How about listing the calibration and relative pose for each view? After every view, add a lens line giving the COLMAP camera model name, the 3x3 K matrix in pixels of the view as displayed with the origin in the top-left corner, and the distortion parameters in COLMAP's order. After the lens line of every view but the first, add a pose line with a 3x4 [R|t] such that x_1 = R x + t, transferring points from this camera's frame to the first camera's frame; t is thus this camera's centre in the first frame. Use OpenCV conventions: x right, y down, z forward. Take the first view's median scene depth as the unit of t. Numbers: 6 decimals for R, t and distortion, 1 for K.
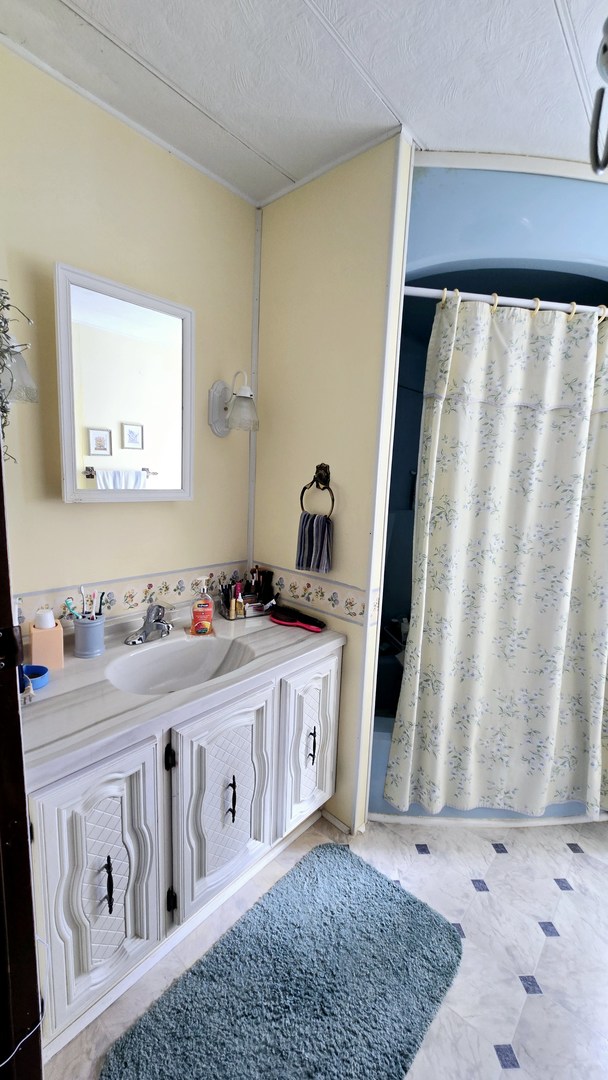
lens RADIAL K [[436.0, 0, 295.8], [0, 436.0, 536.2], [0, 0, 1]] dist [0.002225, 0.001824]
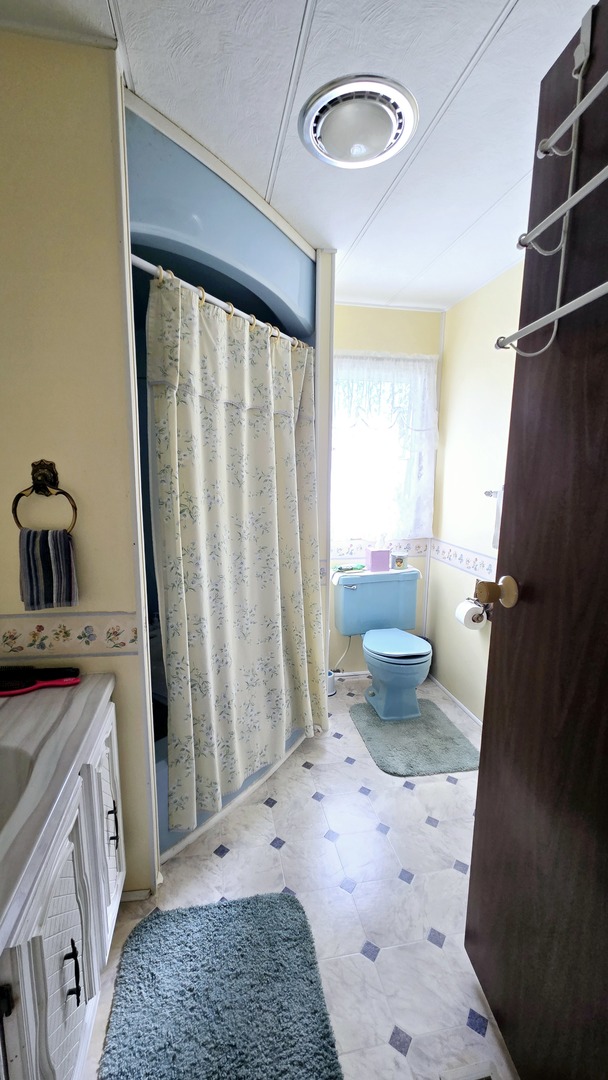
lens RADIAL K [[436.0, 0, 295.9], [0, 436.0, 538.9], [0, 0, 1]] dist [0.002225, 0.001824]
pose [[0.623714, -0.151645, 0.766801, -0.251737], [0.128578, 0.987542, 0.090715, -0.047578], [-0.771005, 0.042013, 0.635442, 0.212391]]
